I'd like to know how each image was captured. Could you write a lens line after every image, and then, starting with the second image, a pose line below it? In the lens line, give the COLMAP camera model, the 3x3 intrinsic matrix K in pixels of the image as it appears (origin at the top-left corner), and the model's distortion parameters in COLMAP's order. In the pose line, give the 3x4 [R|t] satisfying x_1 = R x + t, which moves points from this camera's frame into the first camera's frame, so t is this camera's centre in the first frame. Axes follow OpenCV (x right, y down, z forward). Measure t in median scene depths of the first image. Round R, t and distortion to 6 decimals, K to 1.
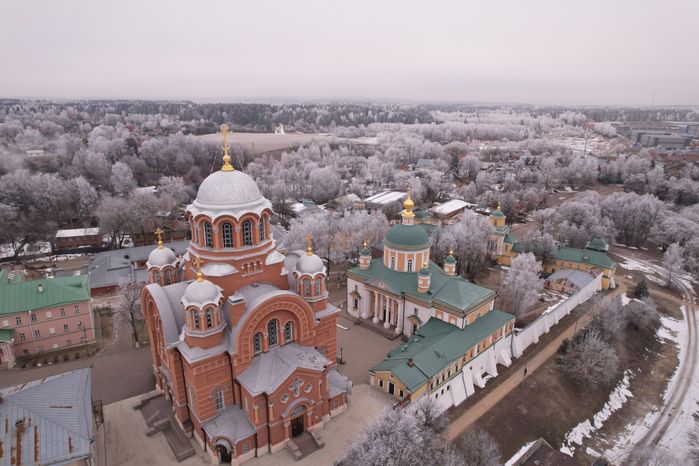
lens RADIAL K [[450.7, 0, 349.5], [0, 450.7, 233.0], [0, 0, 1]] dist [-0.067425, 0.058453]
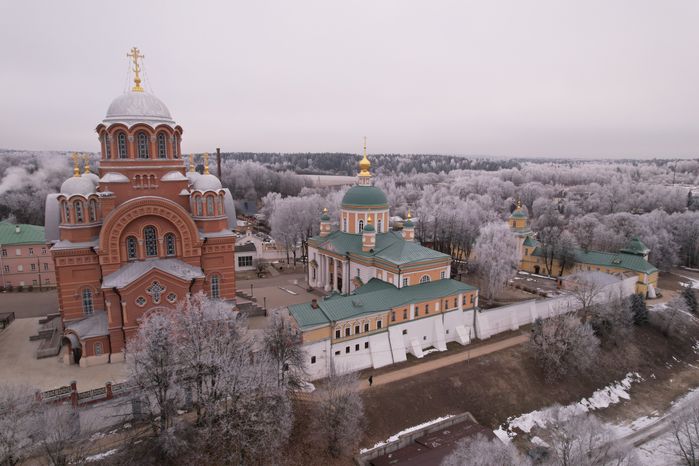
lens RADIAL K [[450.7, 0, 349.5], [0, 450.7, 233.0], [0, 0, 1]] dist [-0.067425, 0.058453]
pose [[0.976871, 0.031366, -0.211515, 0.324673], [-0.058280, 0.990788, -0.122240, 0.210964], [0.205733, 0.131740, 0.969700, 0.100080]]
